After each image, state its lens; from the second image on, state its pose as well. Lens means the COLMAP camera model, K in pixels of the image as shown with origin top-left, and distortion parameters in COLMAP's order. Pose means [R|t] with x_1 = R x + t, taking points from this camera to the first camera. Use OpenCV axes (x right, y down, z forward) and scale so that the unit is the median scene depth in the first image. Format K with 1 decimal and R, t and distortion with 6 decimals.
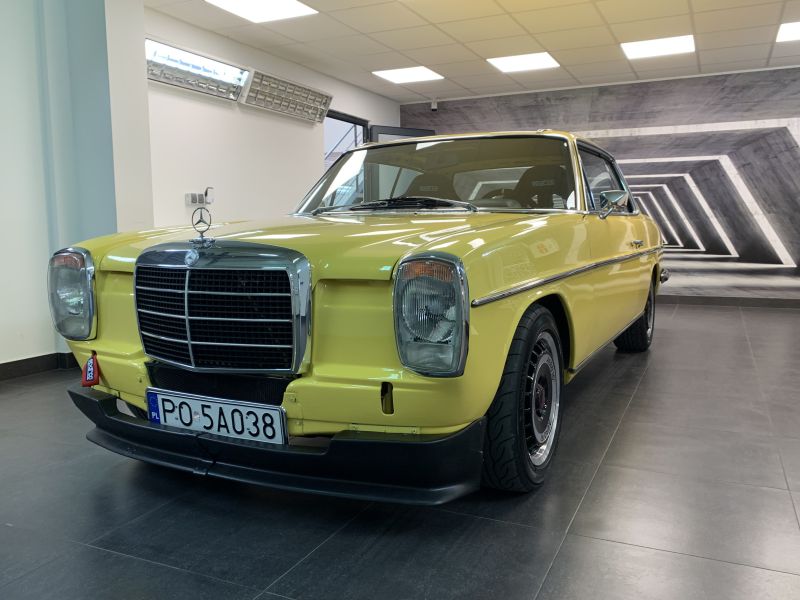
lens RADIAL K [[676.1, 0, 405.6], [0, 676.1, 292.7], [0, 0, 1]] dist [0.025582, -0.025358]
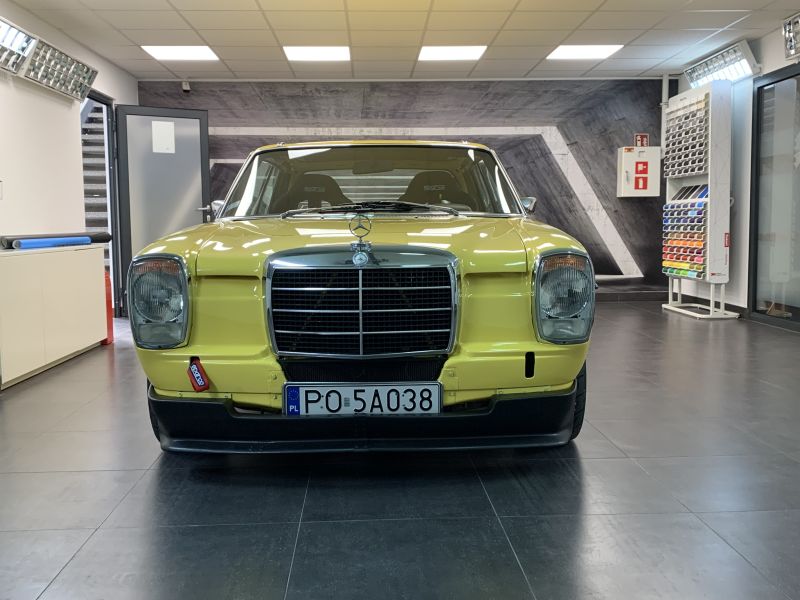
lens RADIAL K [[835.8, 0, 396.4], [0, 835.8, 298.5], [0, 0, 1]] dist [0.099531, 0.000000]
pose [[0.889511, -0.043013, 0.454885, -0.761302], [0.047975, 0.998848, 0.000636, 0.014487], [-0.454388, 0.021257, 0.890550, -0.235561]]
